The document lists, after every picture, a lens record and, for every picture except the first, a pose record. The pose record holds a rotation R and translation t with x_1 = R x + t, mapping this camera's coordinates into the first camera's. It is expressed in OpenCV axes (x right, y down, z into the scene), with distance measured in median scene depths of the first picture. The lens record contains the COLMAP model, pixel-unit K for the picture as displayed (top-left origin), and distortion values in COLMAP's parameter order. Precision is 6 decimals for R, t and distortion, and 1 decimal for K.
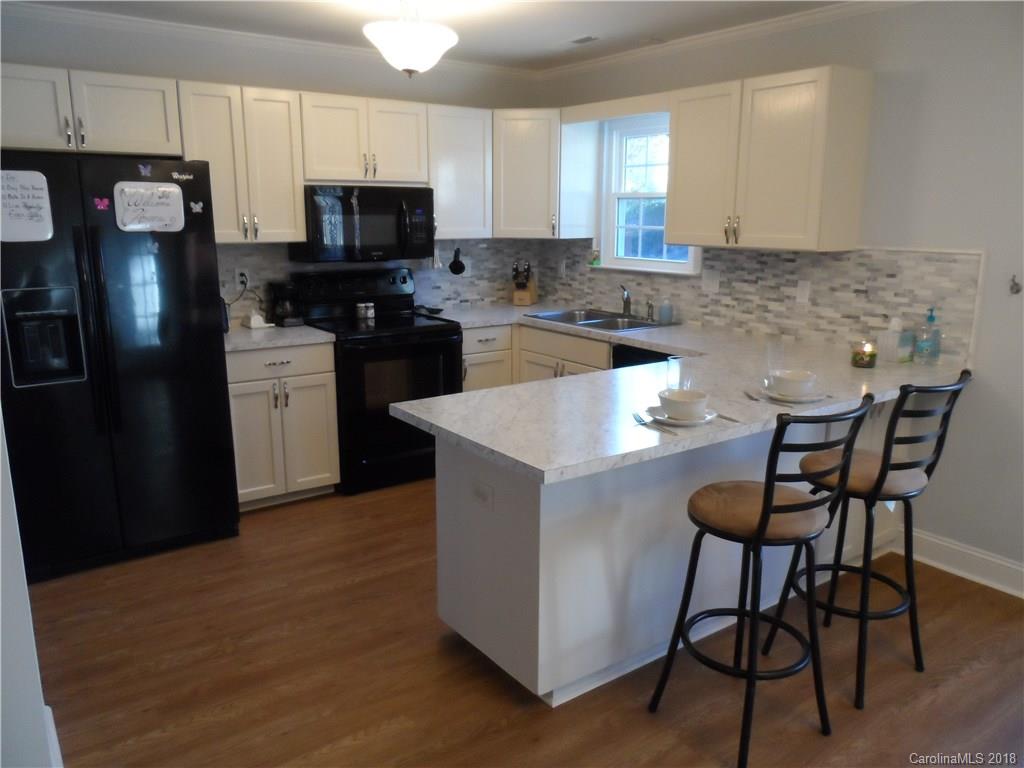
lens RADIAL K [[786.5, 0, 516.0], [0, 786.5, 388.1], [0, 0, 1]] dist [-0.001217, 0.000163]
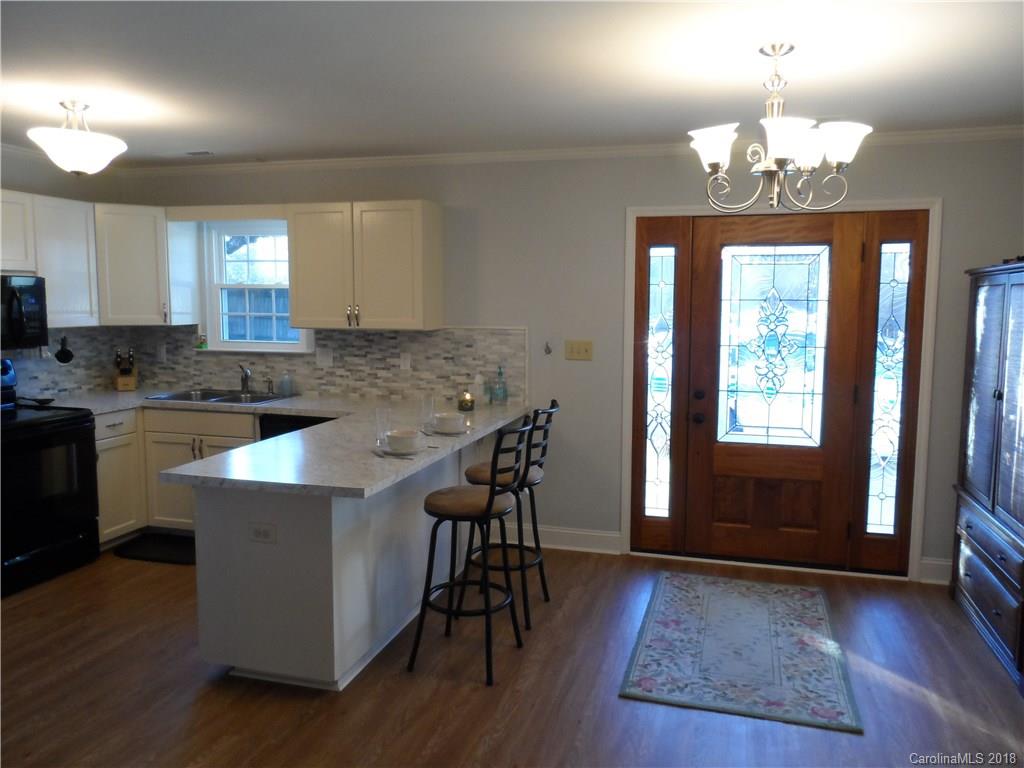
lens RADIAL K [[786.5, 0, 516.0], [0, 786.5, 388.1], [0, 0, 1]] dist [-0.001217, 0.000163]
pose [[0.784973, -0.068611, 0.615719, -0.274510], [0.132019, 0.989546, -0.058043, 0.020903], [-0.605300, 0.126848, 0.785825, -0.128235]]
